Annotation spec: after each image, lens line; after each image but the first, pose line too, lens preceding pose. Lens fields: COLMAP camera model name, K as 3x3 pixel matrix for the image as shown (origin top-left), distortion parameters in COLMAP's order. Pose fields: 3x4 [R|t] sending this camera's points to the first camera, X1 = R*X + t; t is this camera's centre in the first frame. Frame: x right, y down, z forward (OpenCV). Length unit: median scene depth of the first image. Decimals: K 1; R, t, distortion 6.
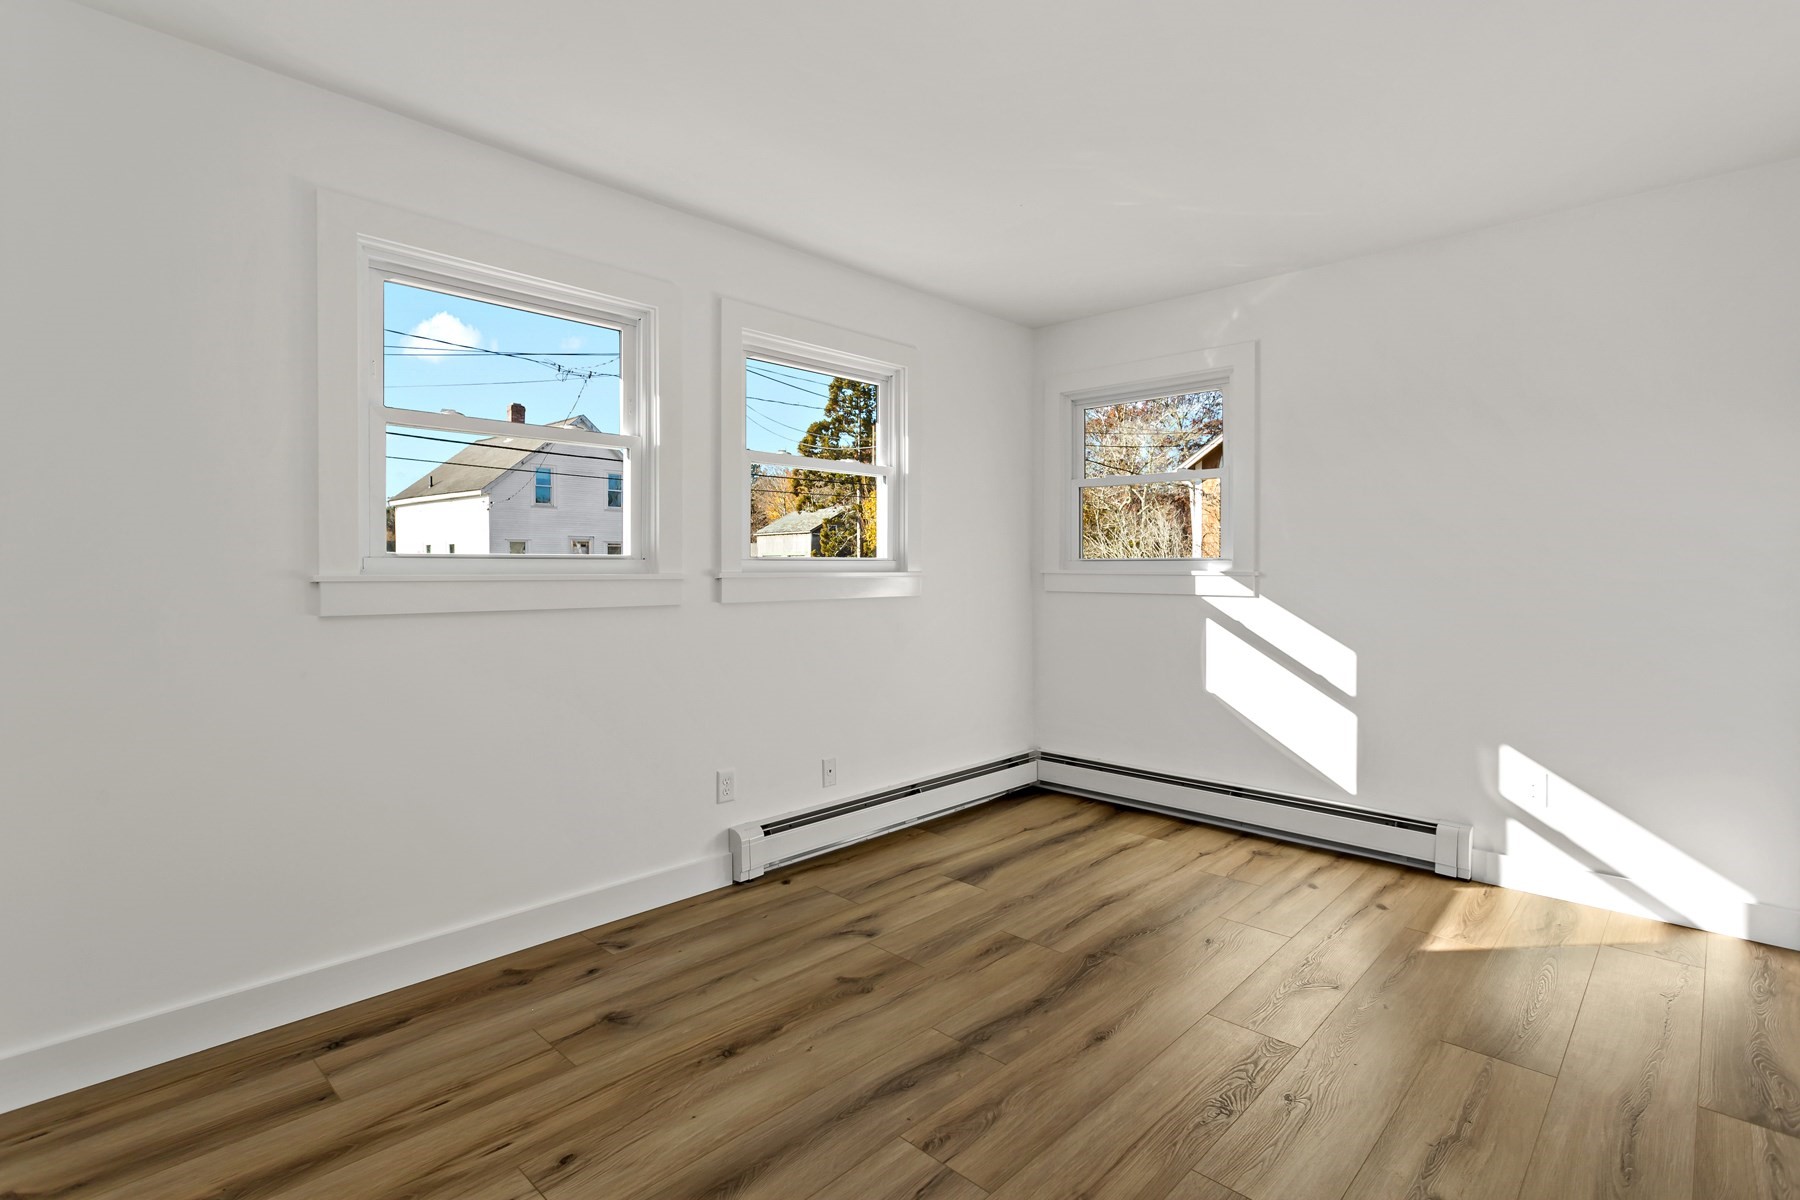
lens RADIAL K [[888.5, 0, 891.2], [0, 888.5, 574.3], [0, 0, 1]] dist [0.036071, -0.000148]
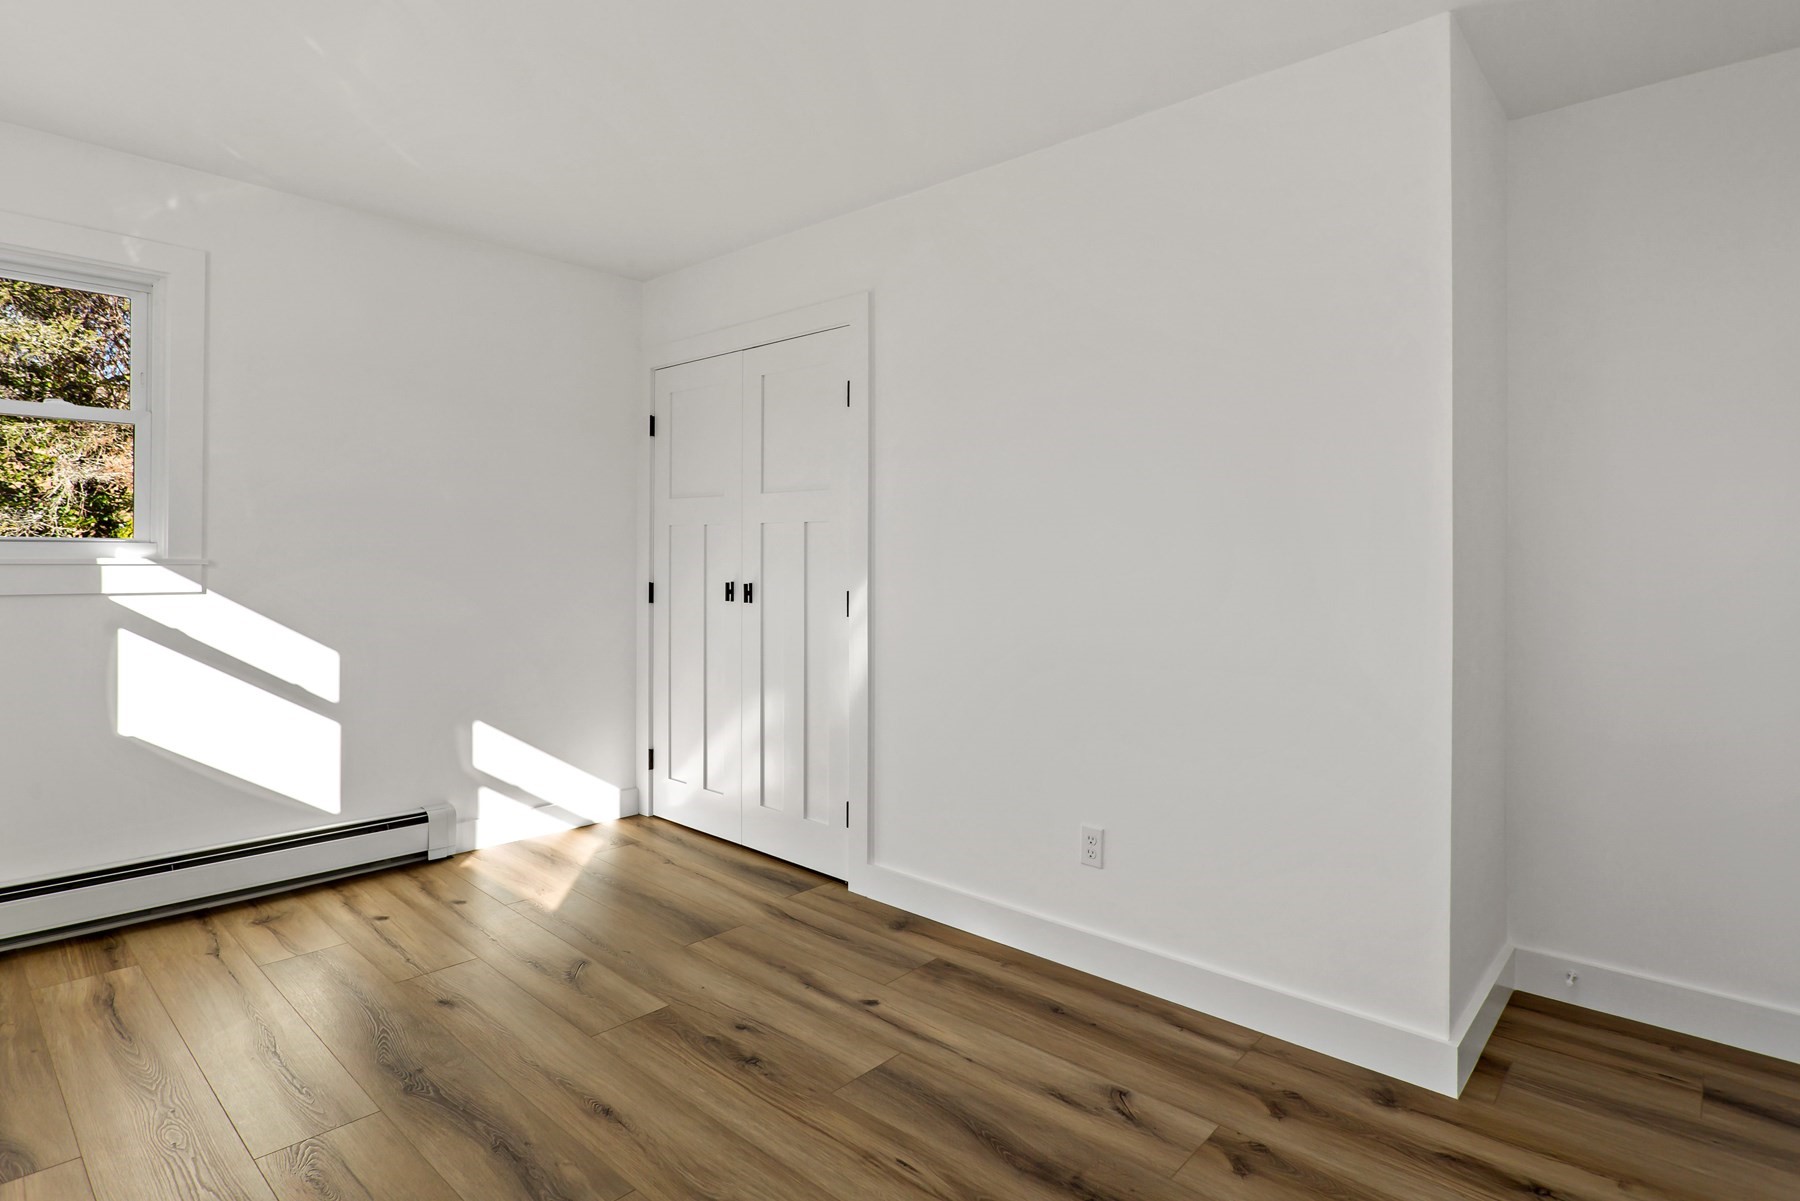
lens RADIAL K [[919.2, 0, 907.0], [0, 919.2, 561.5], [0, 0, 1]] dist [-0.003983, 0.000491]
pose [[-0.039144, 0.002278, 0.999231, -0.421299], [-0.006643, 0.999975, -0.002540, -0.003796], [-0.999211, -0.006737, -0.039128, 0.487088]]
